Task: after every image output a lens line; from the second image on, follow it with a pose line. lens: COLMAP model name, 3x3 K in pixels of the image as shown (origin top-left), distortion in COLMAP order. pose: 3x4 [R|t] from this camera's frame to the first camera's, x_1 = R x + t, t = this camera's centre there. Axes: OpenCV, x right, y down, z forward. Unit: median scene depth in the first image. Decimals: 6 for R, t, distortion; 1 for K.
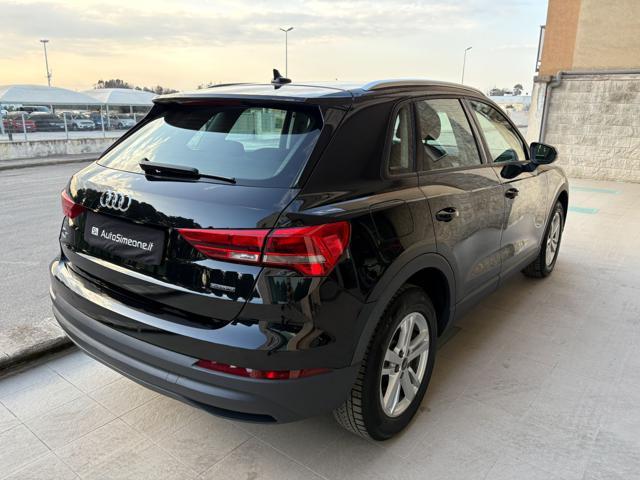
lens RADIAL K [[493.8, 0, 318.3], [0, 493.8, 239.8], [0, 0, 1]] dist [0.049647, -0.055514]
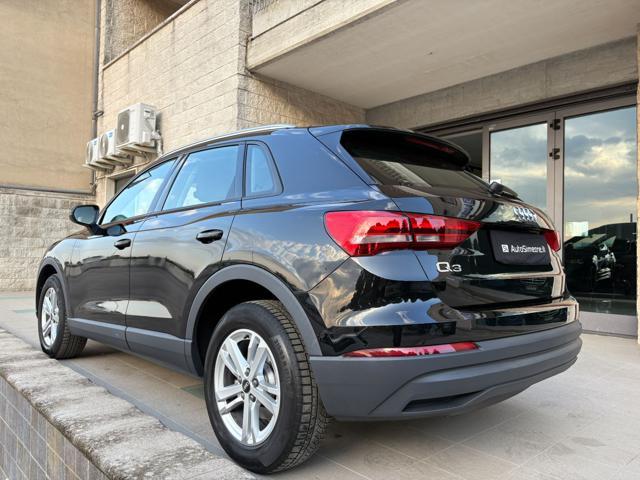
lens RADIAL K [[493.8, 0, 319.5], [0, 493.8, 242.6], [0, 0, 1]] dist [0.049647, -0.055514]
pose [[0.141058, 0.019310, 0.989813, -0.346929], [0.243614, 0.968389, -0.053610, -0.015451], [-0.959560, 0.248695, 0.131894, 0.289334]]
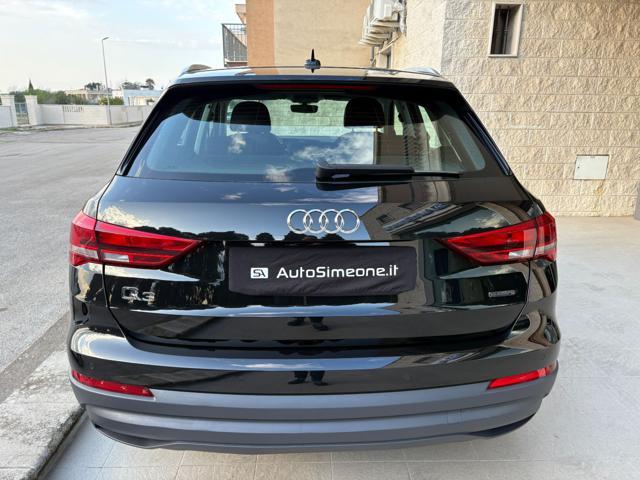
lens RADIAL K [[493.8, 0, 321.0], [0, 493.8, 242.2], [0, 0, 1]] dist [0.049647, -0.055514]
pose [[0.758529, -0.182005, 0.625707, -0.191713], [0.172943, 0.981996, 0.075987, -0.023071], [-0.628271, 0.050573, 0.776349, 0.097427]]
